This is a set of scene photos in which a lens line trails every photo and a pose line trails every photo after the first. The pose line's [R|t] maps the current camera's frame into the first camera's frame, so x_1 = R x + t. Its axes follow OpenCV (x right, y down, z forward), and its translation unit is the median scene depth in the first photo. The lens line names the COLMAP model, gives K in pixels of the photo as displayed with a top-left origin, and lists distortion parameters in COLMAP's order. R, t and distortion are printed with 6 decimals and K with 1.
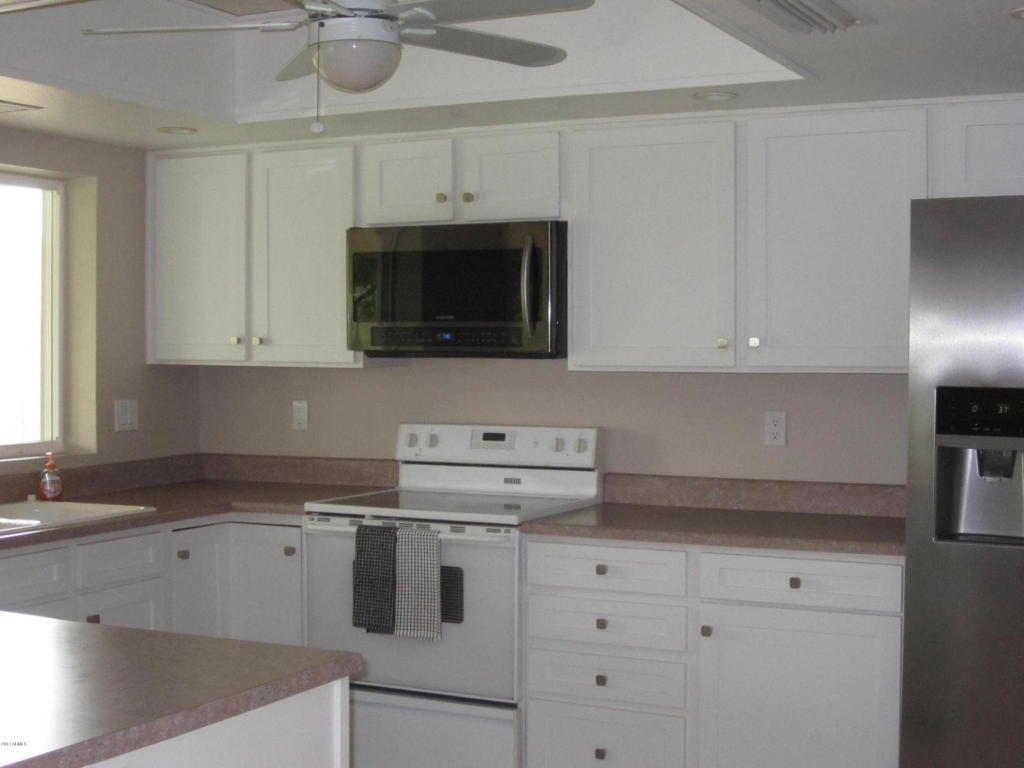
lens RADIAL K [[1494.8, 0, 512.0], [0, 1494.8, 385.7], [0, 0, 1]] dist [-0.131056, 0.000000]
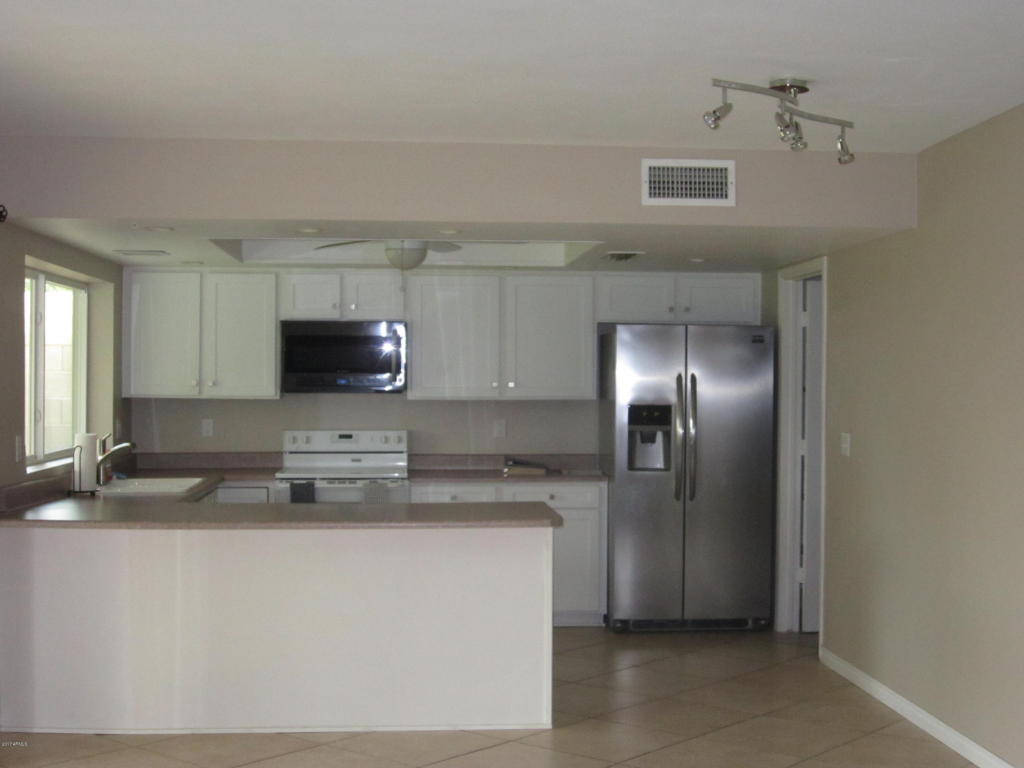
lens RADIAL K [[1494.8, 0, 510.5], [0, 1494.8, 380.9], [0, 0, 1]] dist [-0.131056, 0.000000]
pose [[0.852870, 0.000788, 0.522123, -0.793443], [0.012422, 0.999685, -0.021801, 0.008675], [-0.521976, 0.025079, 0.852591, -0.656559]]
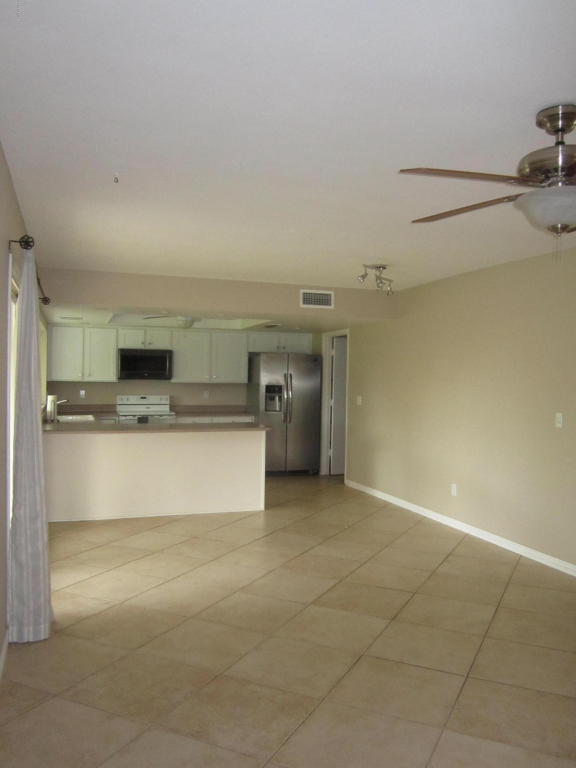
lens RADIAL K [[644.4, 0, 290.6], [0, 644.4, 383.7], [0, 0, 1]] dist [-0.016850, -0.012250]
pose [[0.703804, 0.002450, 0.710390, -1.047307], [0.007458, 0.999913, -0.010838, 0.016557], [-0.710355, 0.012926, 0.703724, -0.624061]]
